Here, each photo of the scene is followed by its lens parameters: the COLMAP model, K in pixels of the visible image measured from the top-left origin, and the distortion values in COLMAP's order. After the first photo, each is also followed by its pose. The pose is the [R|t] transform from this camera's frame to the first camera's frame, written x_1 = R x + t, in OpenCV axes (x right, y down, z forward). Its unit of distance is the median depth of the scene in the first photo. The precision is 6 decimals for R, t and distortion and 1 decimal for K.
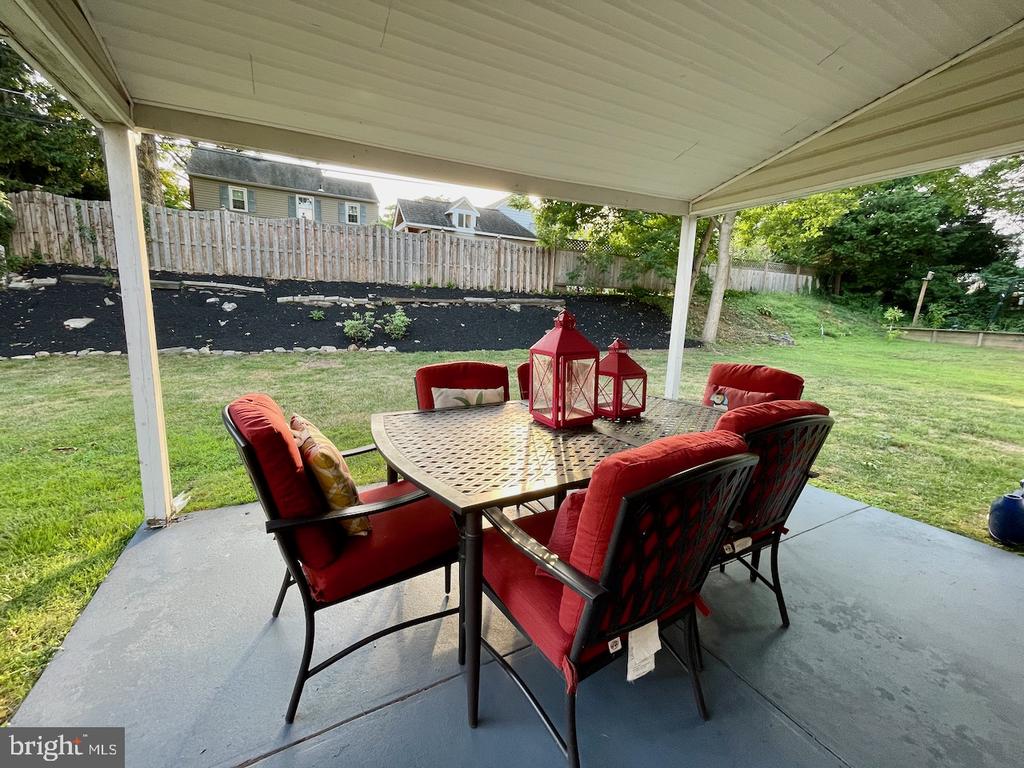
lens RADIAL K [[416.7, 0, 510.8], [0, 416.7, 380.4], [0, 0, 1]] dist [-0.001289, -0.000166]
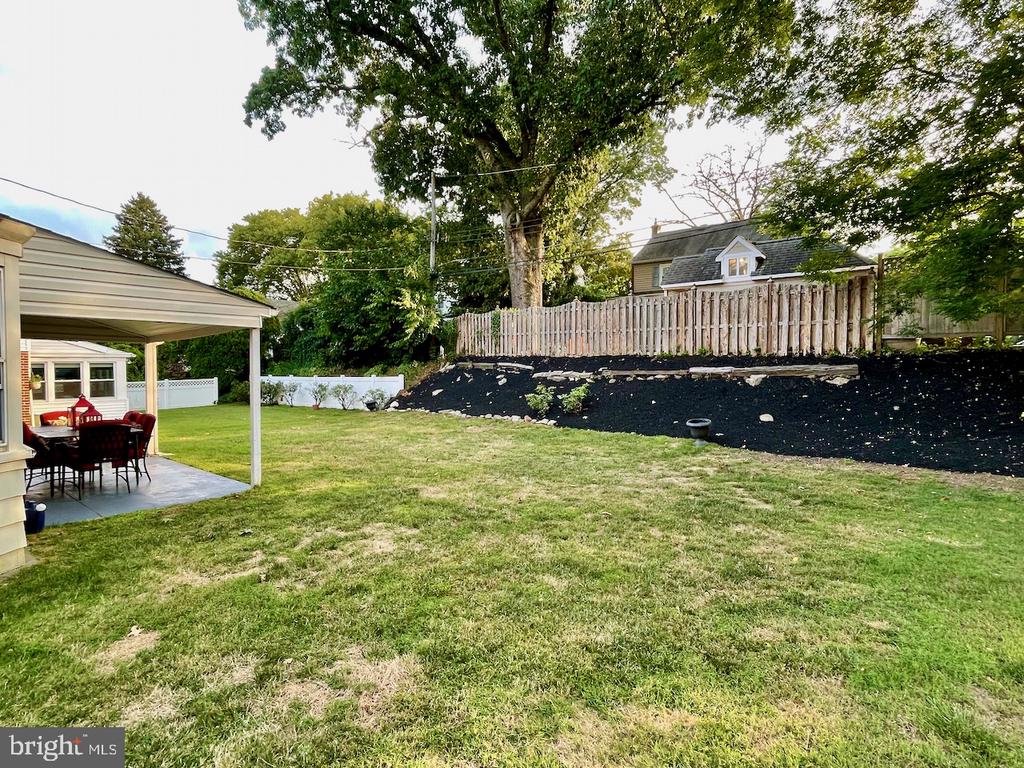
lens RADIAL K [[505.6, 0, 512.1], [0, 505.6, 384.7], [0, 0, 1]] dist [0.000987, 0.000022]
pose [[0.404510, 0.002881, -0.914529, 0.615358], [-0.142026, 0.988061, -0.059708, -0.061754], [0.903438, 0.154039, 0.400090, 0.317300]]
